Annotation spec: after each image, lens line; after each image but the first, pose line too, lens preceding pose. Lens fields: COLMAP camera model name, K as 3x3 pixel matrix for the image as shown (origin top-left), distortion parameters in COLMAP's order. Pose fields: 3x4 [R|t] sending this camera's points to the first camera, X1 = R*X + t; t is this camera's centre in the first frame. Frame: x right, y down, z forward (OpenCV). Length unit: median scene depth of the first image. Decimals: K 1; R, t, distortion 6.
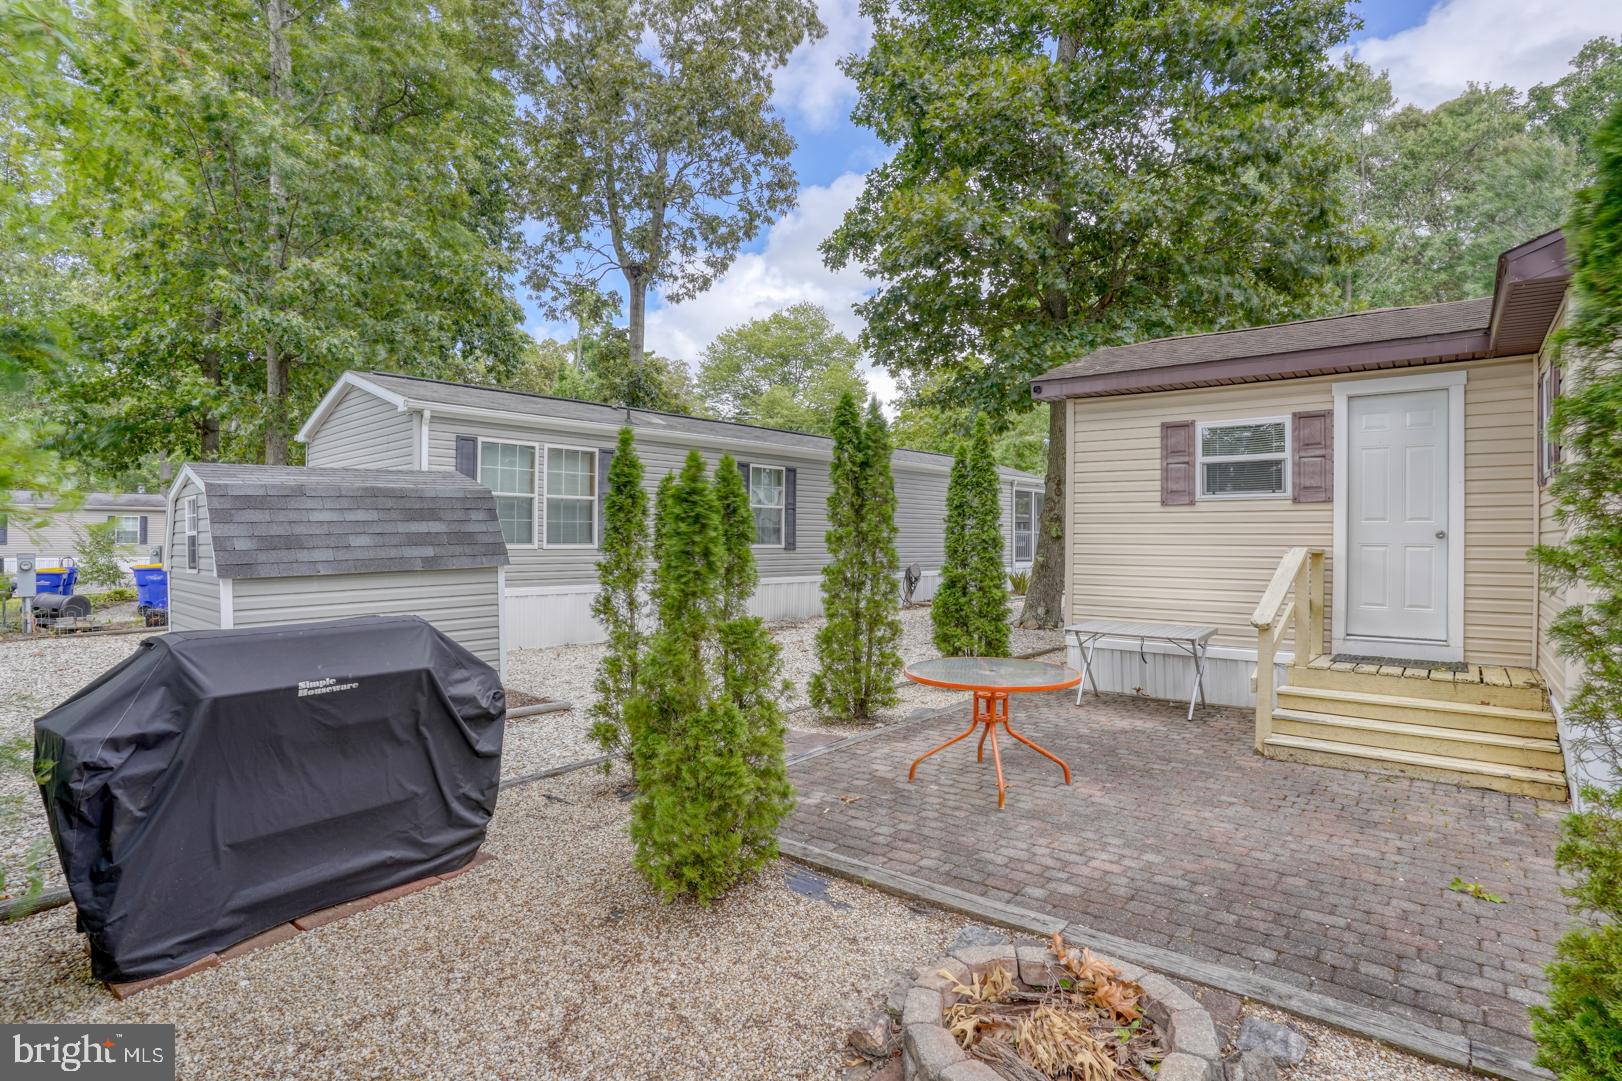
lens RADIAL K [[809.6, 0, 813.7], [0, 809.6, 539.4], [0, 0, 1]] dist [-0.076475, 0.035027]
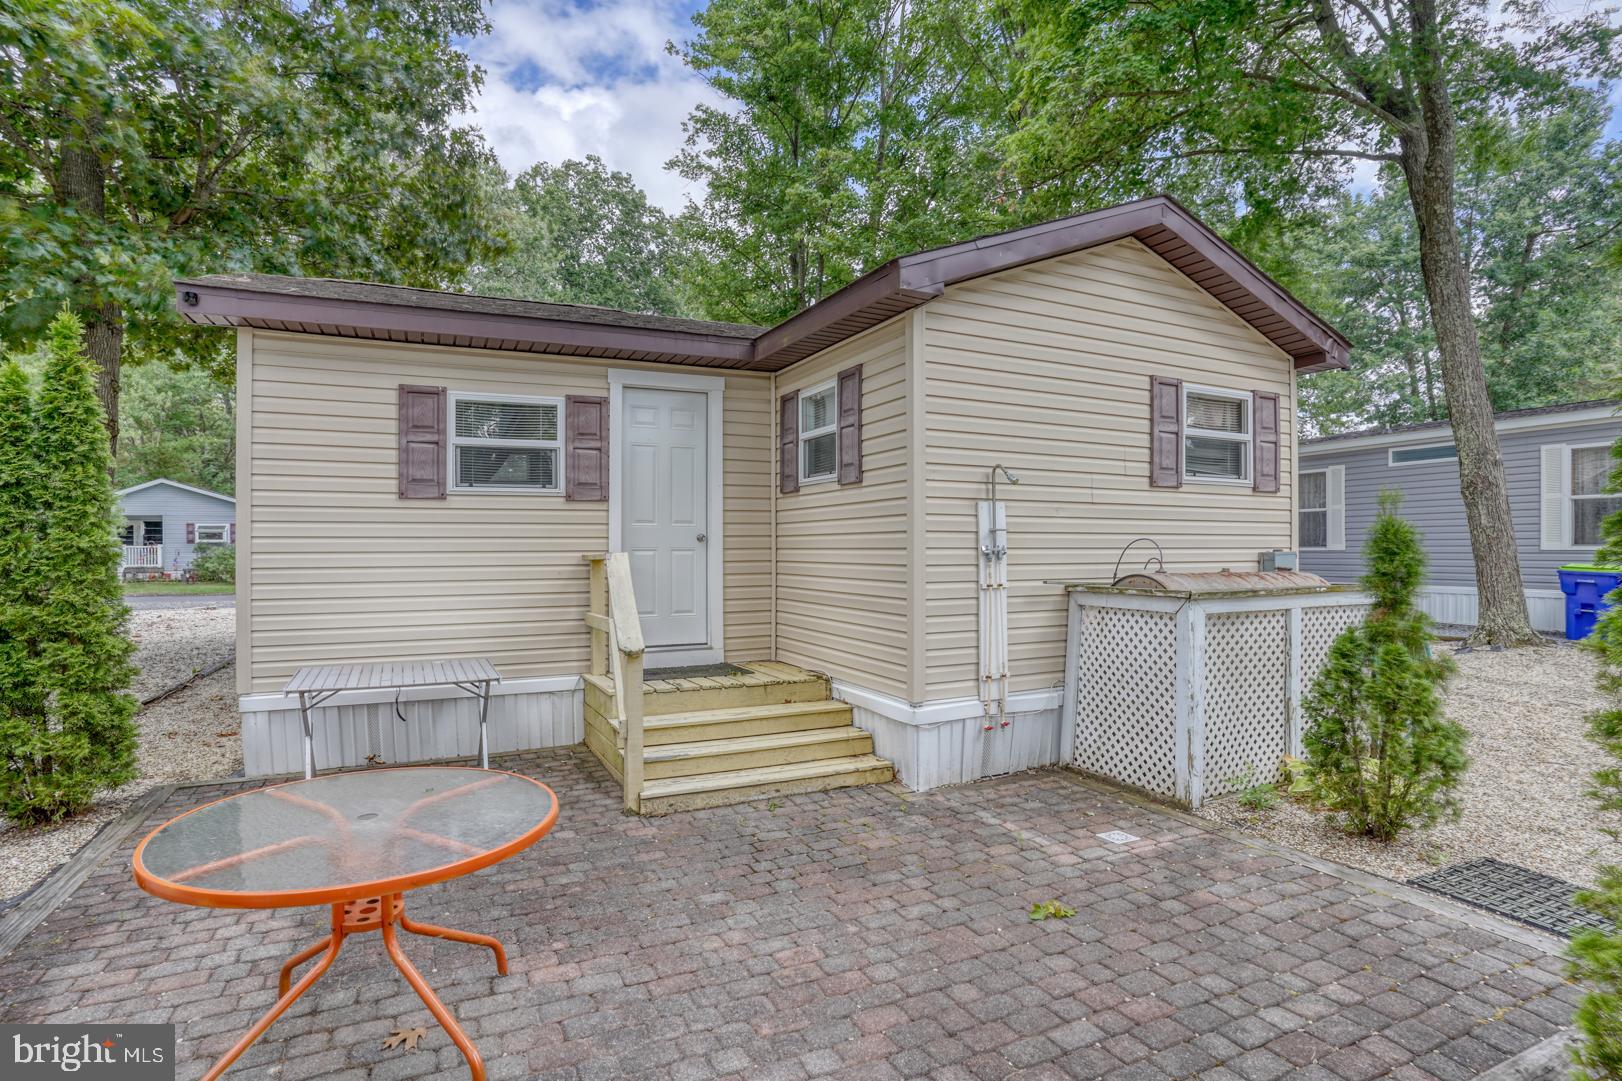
lens RADIAL K [[809.6, 0, 813.7], [0, 809.6, 539.4], [0, 0, 1]] dist [-0.076475, 0.035027]
pose [[0.422225, -0.001939, 0.906489, -0.069612], [0.008928, 0.999958, -0.002020, -0.000422], [-0.906447, 0.008946, 0.422224, 0.405863]]
